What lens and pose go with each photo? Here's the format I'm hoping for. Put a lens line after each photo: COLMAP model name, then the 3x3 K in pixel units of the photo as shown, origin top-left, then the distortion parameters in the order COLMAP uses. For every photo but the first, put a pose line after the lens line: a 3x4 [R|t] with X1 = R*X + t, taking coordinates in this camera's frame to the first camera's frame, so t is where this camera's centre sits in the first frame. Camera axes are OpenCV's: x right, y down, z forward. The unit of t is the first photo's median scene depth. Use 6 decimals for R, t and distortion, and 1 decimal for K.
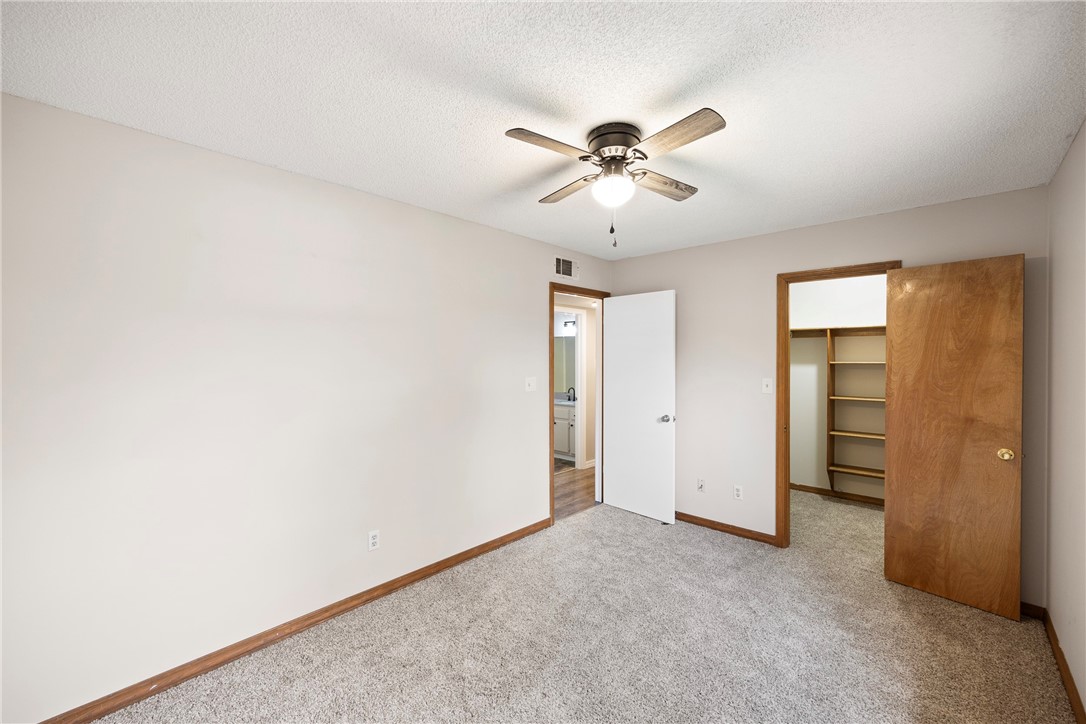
lens RADIAL K [[442.0, 0, 559.8], [0, 442.0, 358.3], [0, 0, 1]] dist [-0.002722, 0.000740]
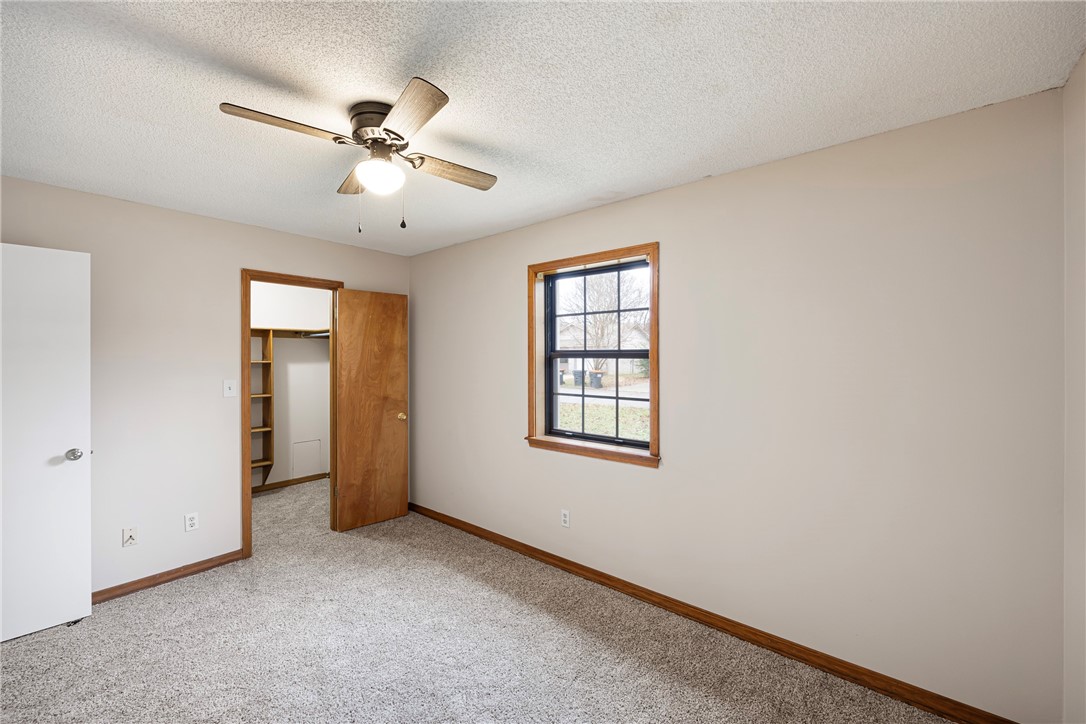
lens RADIAL K [[453.0, 0, 530.9], [0, 453.0, 353.0], [0, 0, 1]] dist [-0.002628, -0.000828]
pose [[-0.049723, 0.007633, 0.998734, -0.612616], [0.004213, 0.999964, -0.007432, -0.001054], [-0.998754, 0.003839, -0.049753, 0.538058]]
